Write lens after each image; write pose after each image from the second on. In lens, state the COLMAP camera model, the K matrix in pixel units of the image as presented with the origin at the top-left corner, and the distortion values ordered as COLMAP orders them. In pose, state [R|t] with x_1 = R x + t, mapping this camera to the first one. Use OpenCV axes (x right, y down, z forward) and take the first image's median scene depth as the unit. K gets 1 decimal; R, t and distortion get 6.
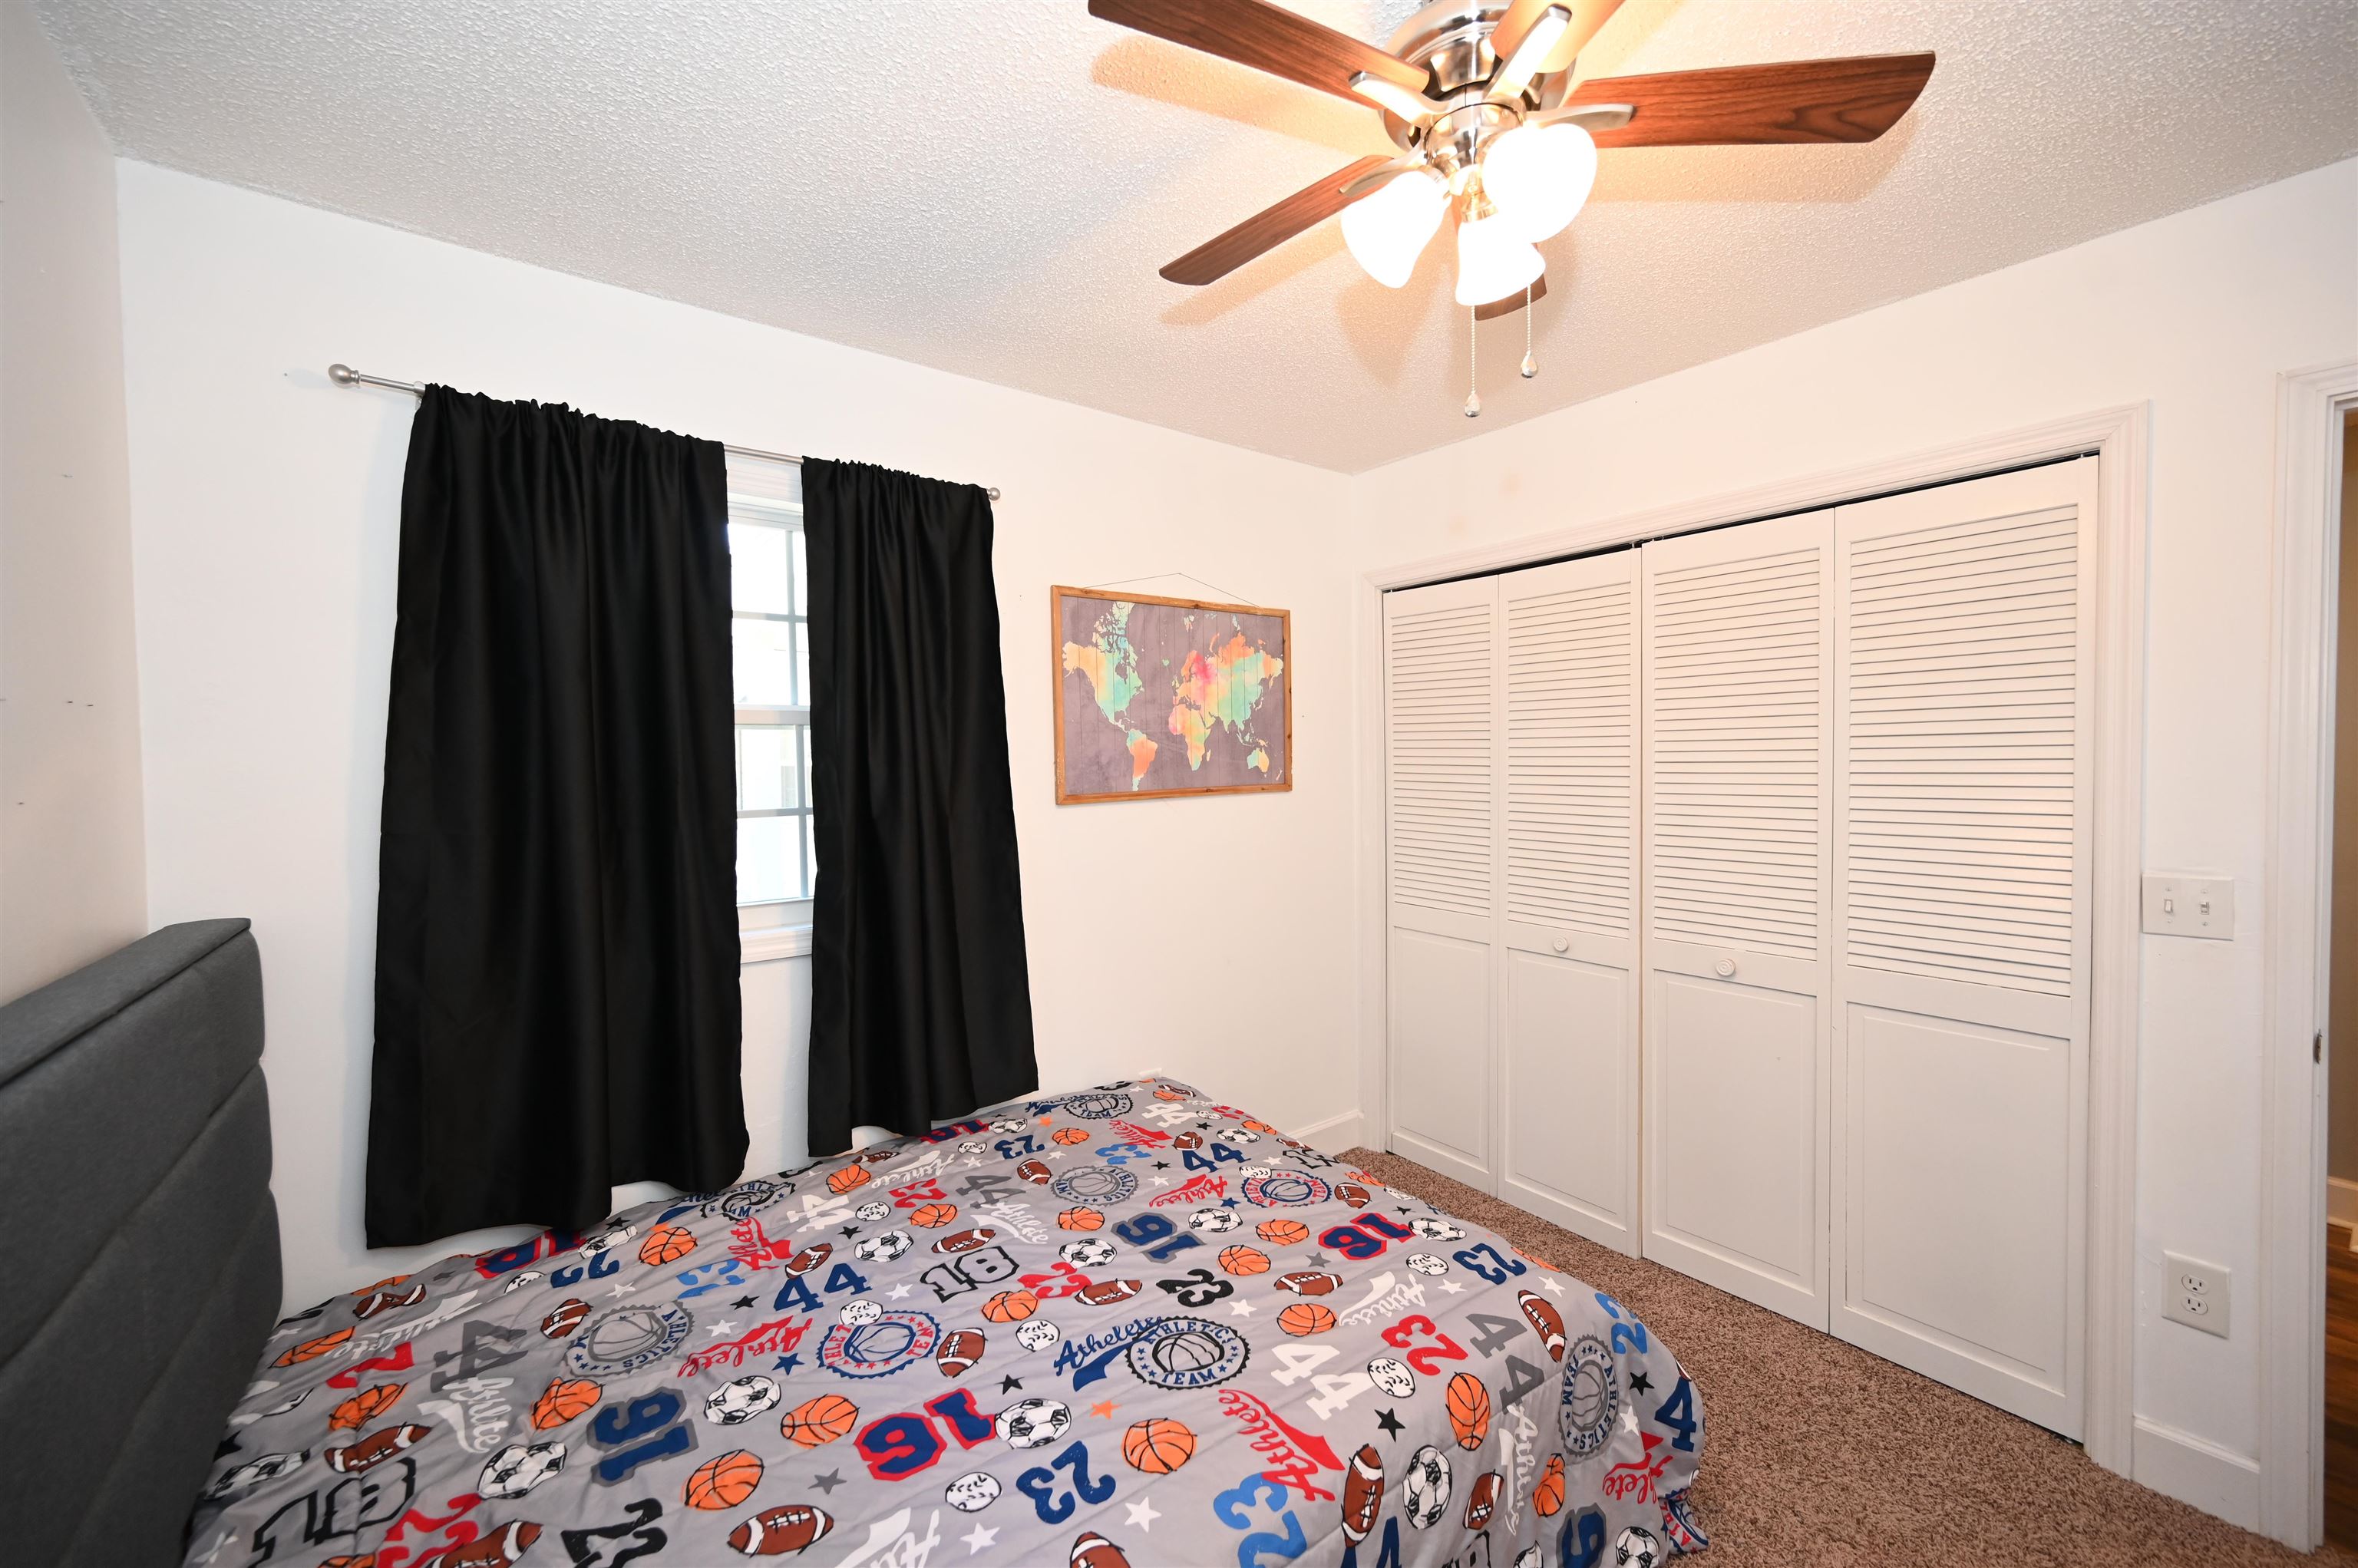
lens RADIAL K [[928.3, 0, 1179.0], [0, 928.3, 784.0], [0, 0, 1]] dist [0.000946, 0.000228]
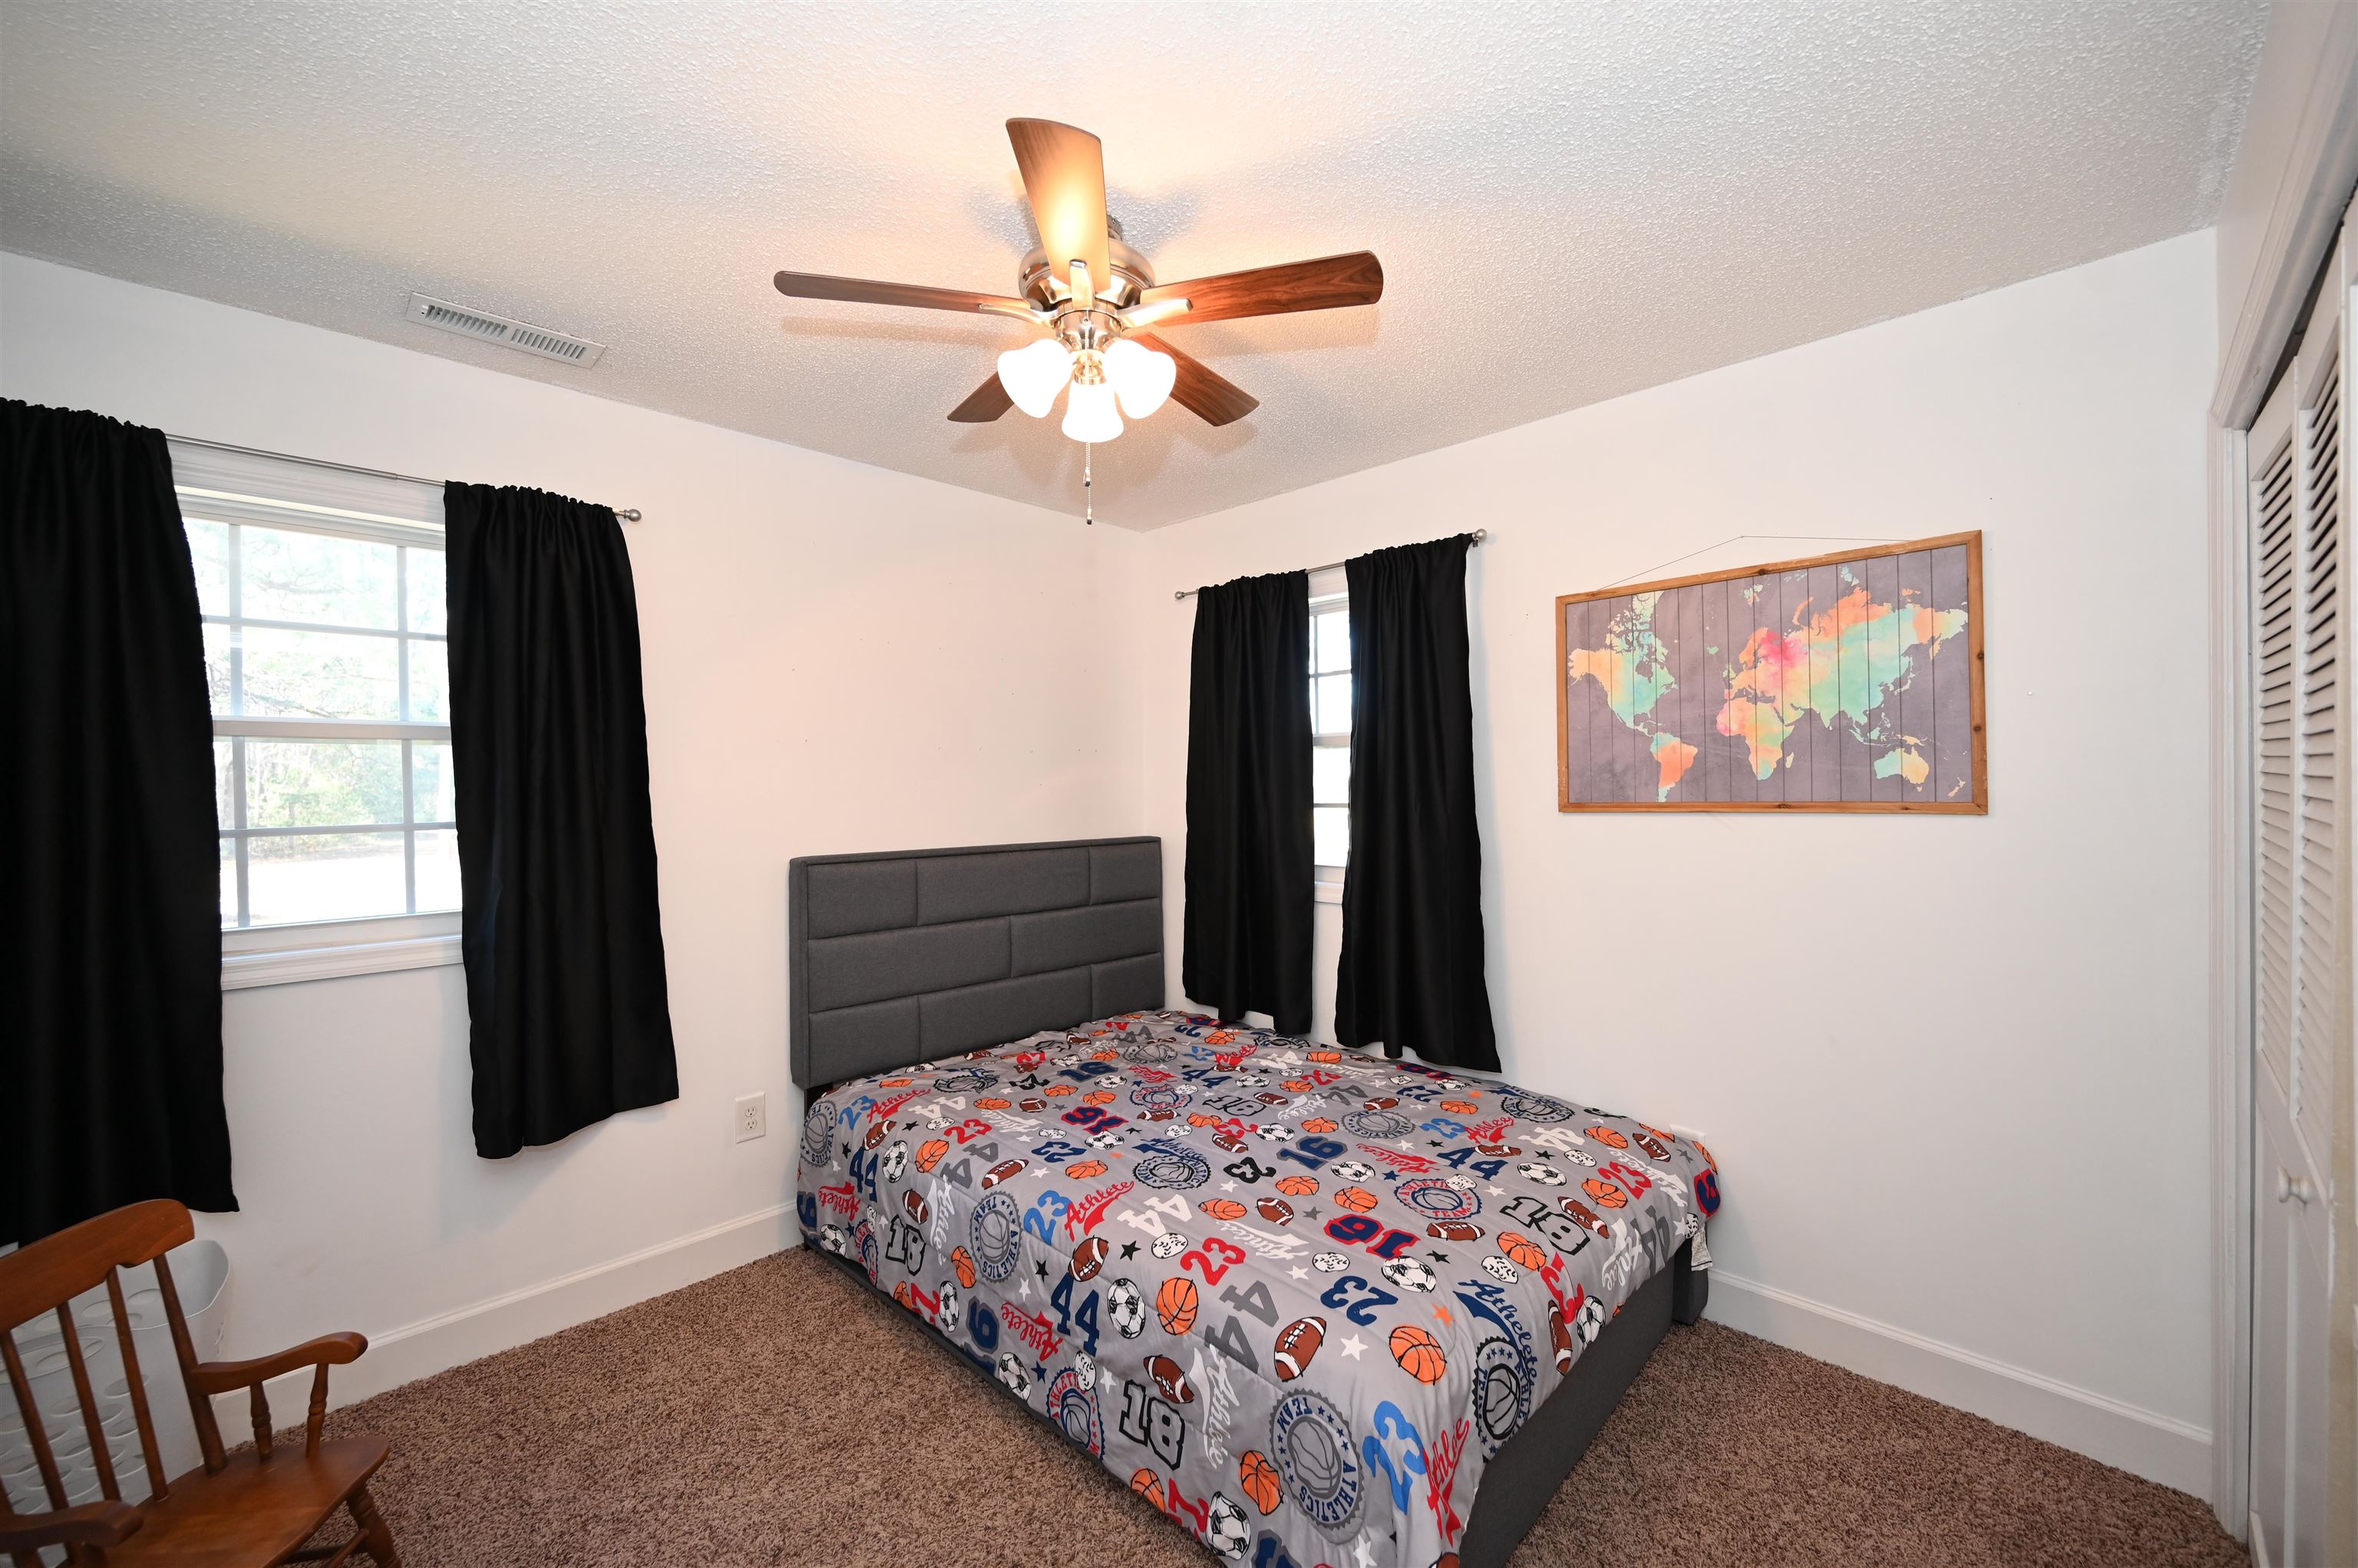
lens RADIAL K [[928.3, 0, 1179.0], [0, 928.3, 784.0], [0, 0, 1]] dist [0.000946, 0.000228]
pose [[0.131954, 0.014875, -0.991144, 0.987729], [-0.019458, 0.999734, 0.012414, -0.014956], [0.991065, 0.017647, 0.132208, 0.543751]]
